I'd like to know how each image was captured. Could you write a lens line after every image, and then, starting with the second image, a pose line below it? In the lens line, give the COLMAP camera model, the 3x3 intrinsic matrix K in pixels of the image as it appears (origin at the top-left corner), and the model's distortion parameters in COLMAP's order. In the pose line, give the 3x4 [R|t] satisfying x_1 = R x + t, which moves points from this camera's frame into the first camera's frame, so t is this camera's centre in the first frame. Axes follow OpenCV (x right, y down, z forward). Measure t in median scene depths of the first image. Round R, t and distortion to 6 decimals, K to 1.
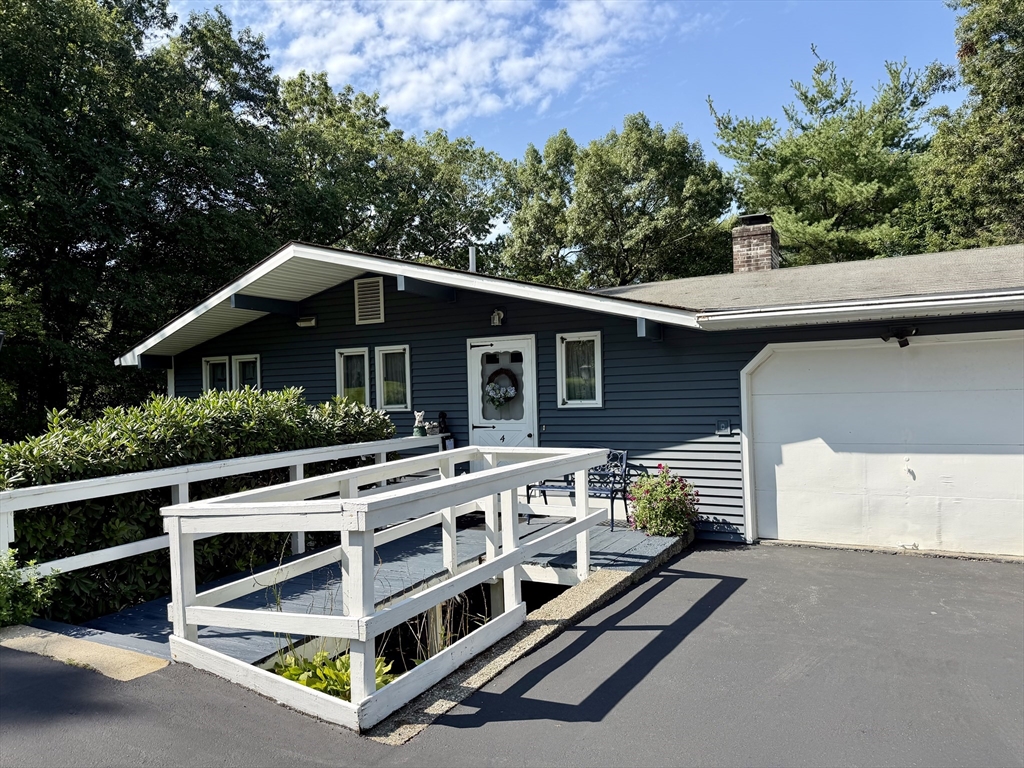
lens RADIAL K [[711.1, 0, 506.0], [0, 711.1, 394.5], [0, 0, 1]] dist [0.062025, -0.083319]
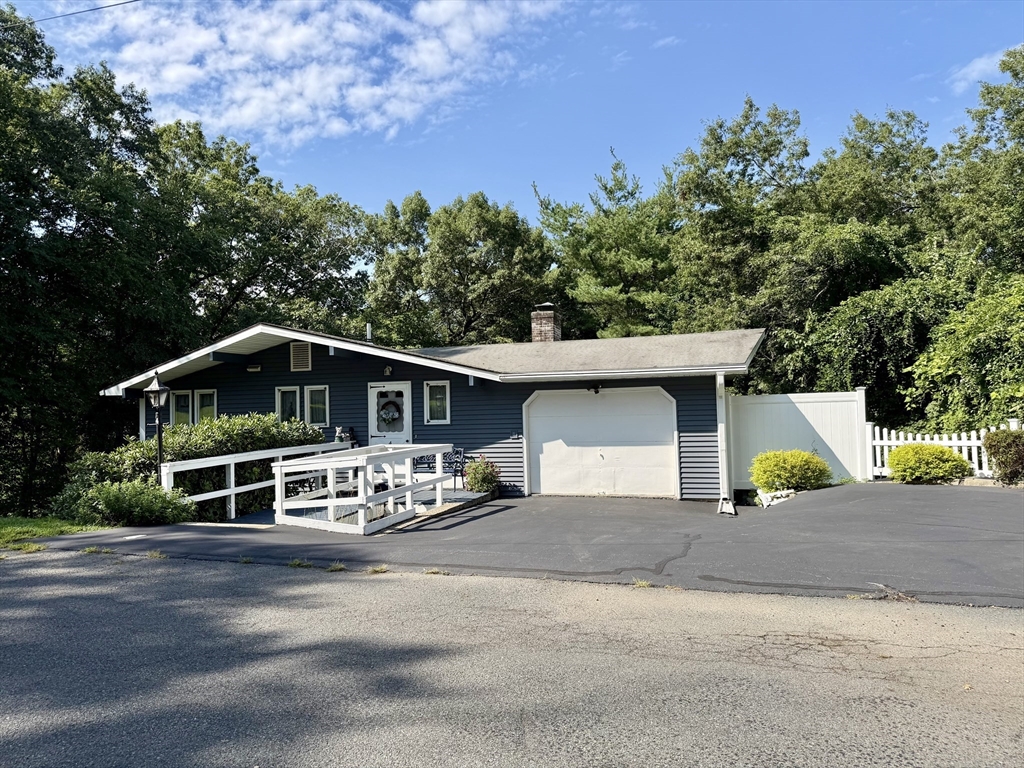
lens RADIAL K [[711.1, 0, 504.6], [0, 711.1, 378.2], [0, 0, 1]] dist [0.062025, -0.083319]
pose [[0.976632, 0.016305, 0.214298, -0.080651], [-0.004705, 0.998501, -0.054528, -0.000782], [-0.214866, 0.052246, 0.975245, -0.535018]]
